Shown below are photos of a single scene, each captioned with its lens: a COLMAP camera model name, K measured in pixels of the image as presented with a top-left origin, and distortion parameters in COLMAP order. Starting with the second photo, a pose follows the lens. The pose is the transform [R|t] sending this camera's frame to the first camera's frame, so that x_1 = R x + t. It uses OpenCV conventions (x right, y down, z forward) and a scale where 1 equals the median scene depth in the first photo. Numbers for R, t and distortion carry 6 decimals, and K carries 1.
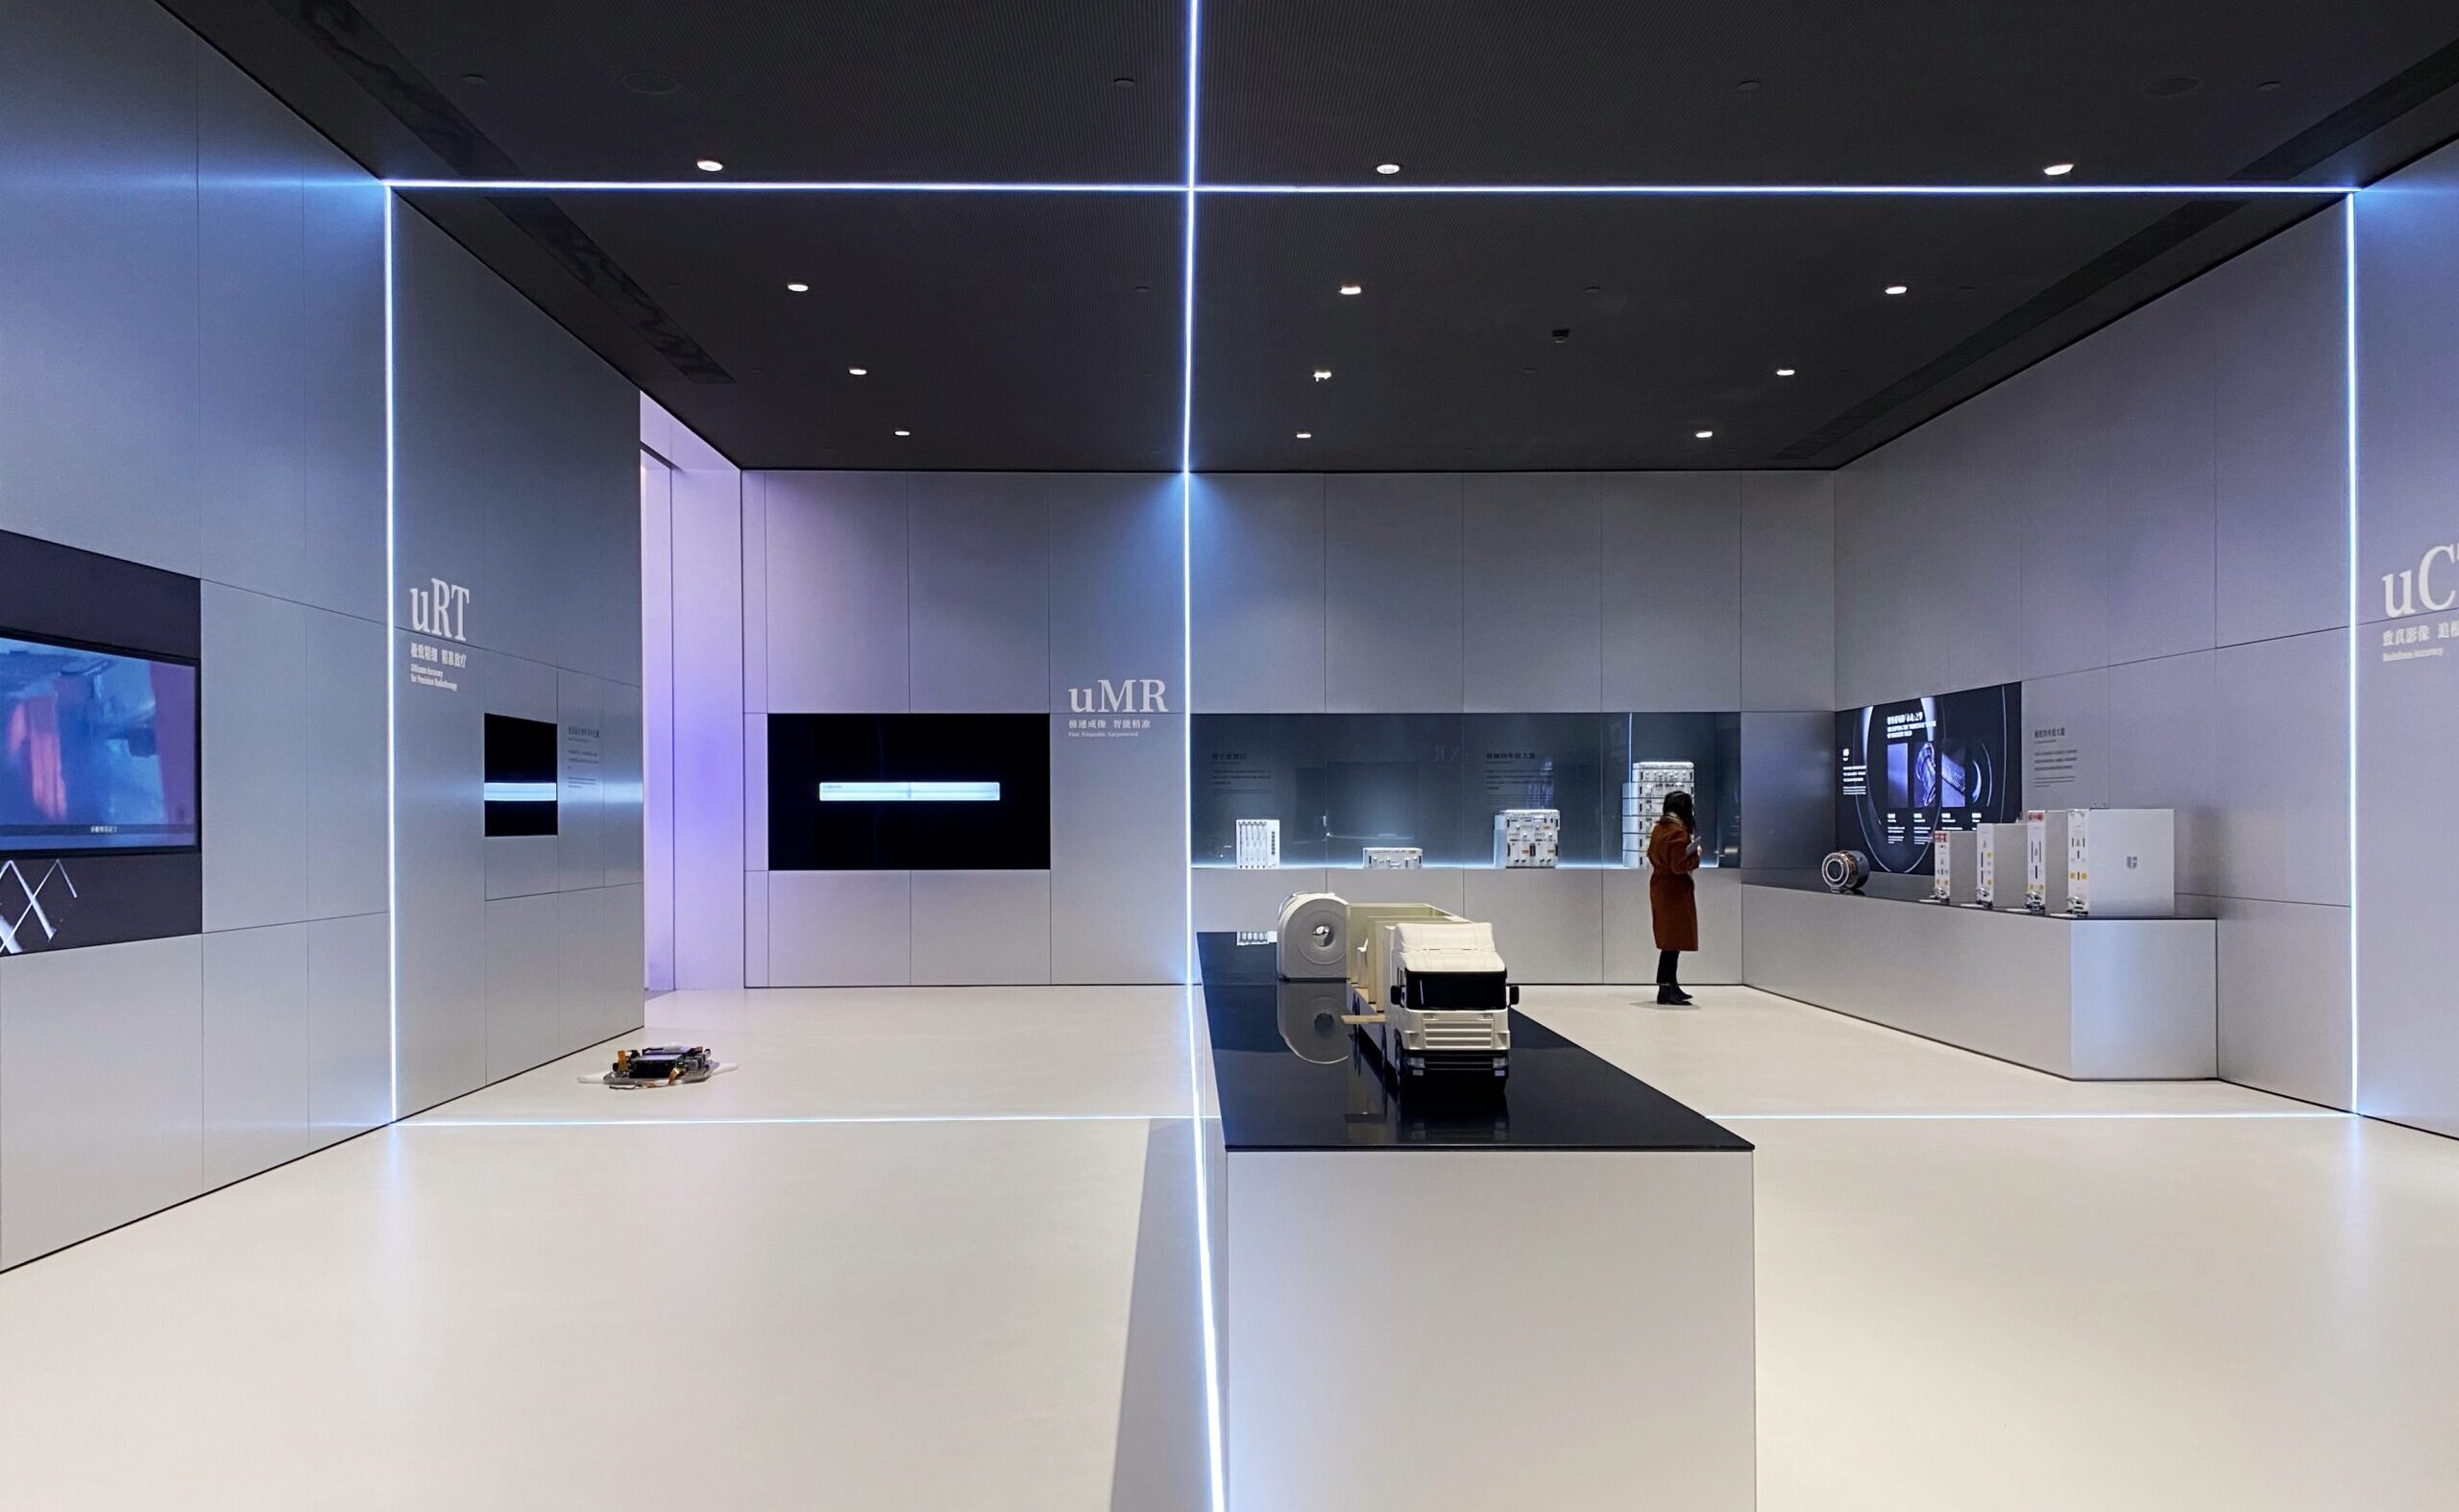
lens RADIAL K [[1890.8, 0, 1229.5], [0, 1890.8, 756.4], [0, 0, 1]] dist [0.004849, -0.000763]
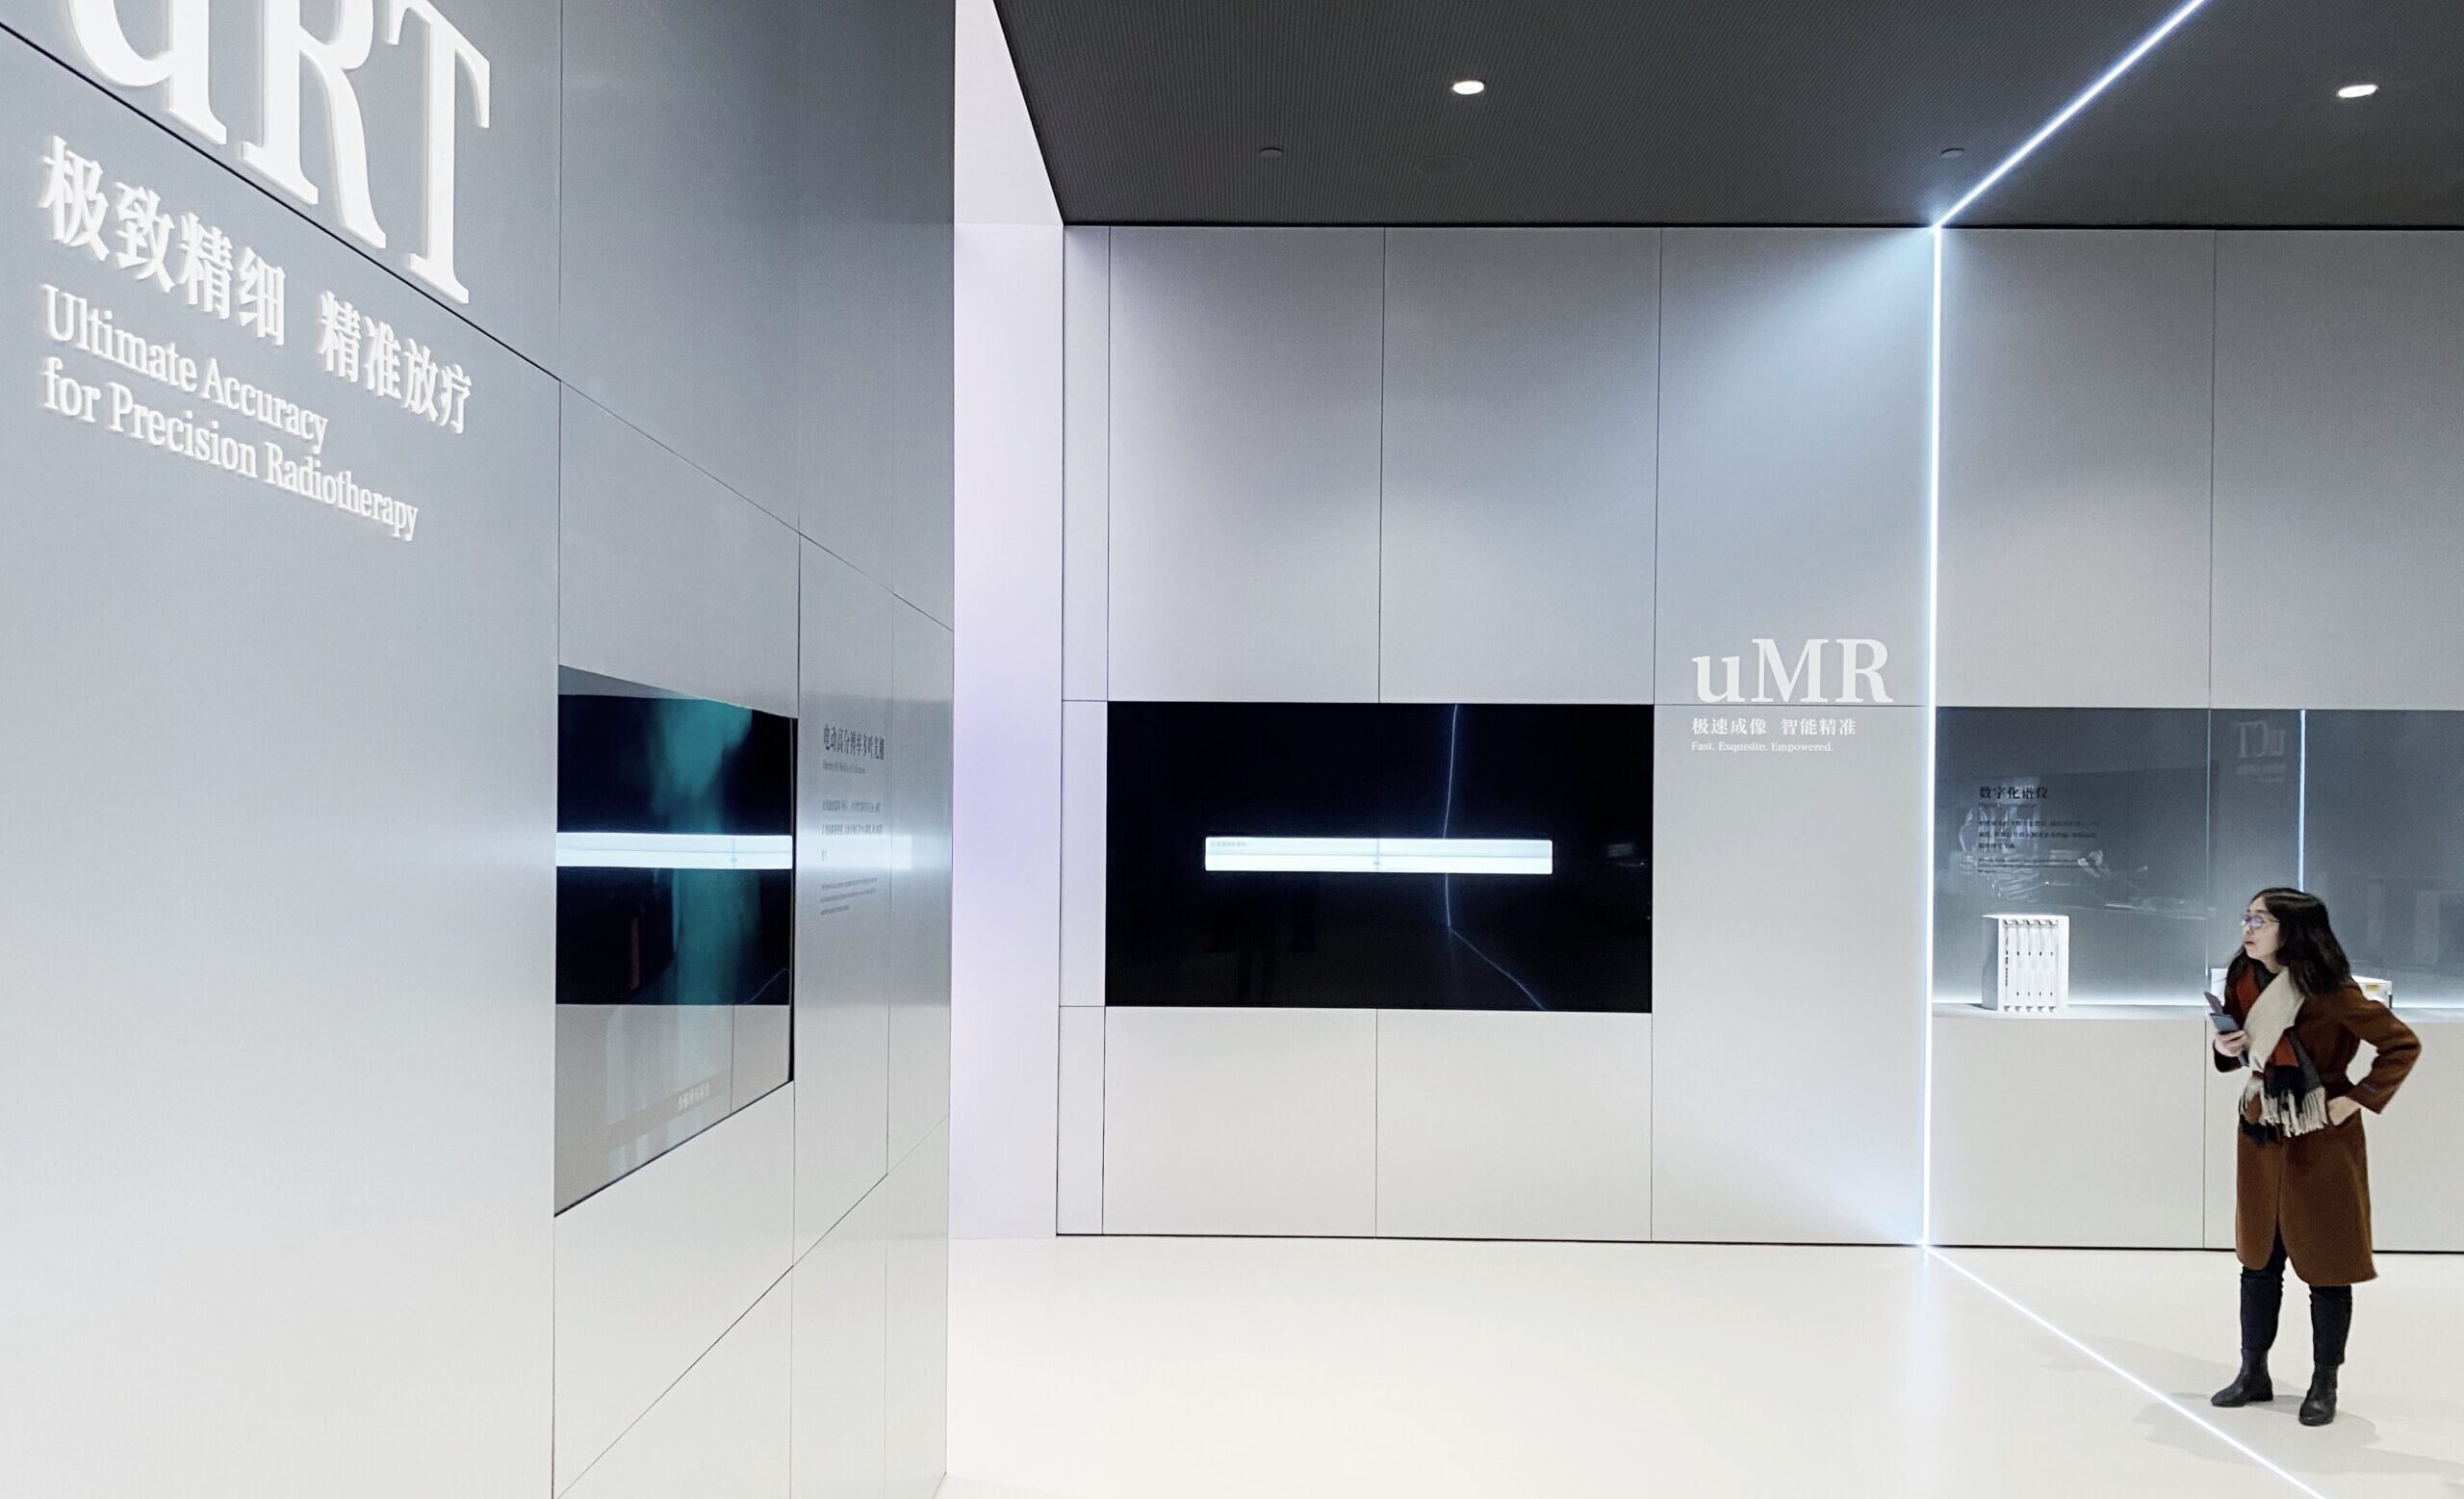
lens RADIAL K [[1894.8, 0, 1230.8], [0, 1894.8, 751.4], [0, 0, 1]] dist [0.004849, -0.000763]
pose [[0.999361, 0.008435, -0.034733, -0.191518], [-0.008491, 0.999963, -0.001469, -0.008400], [0.034719, 0.001763, 0.999396, 0.486943]]
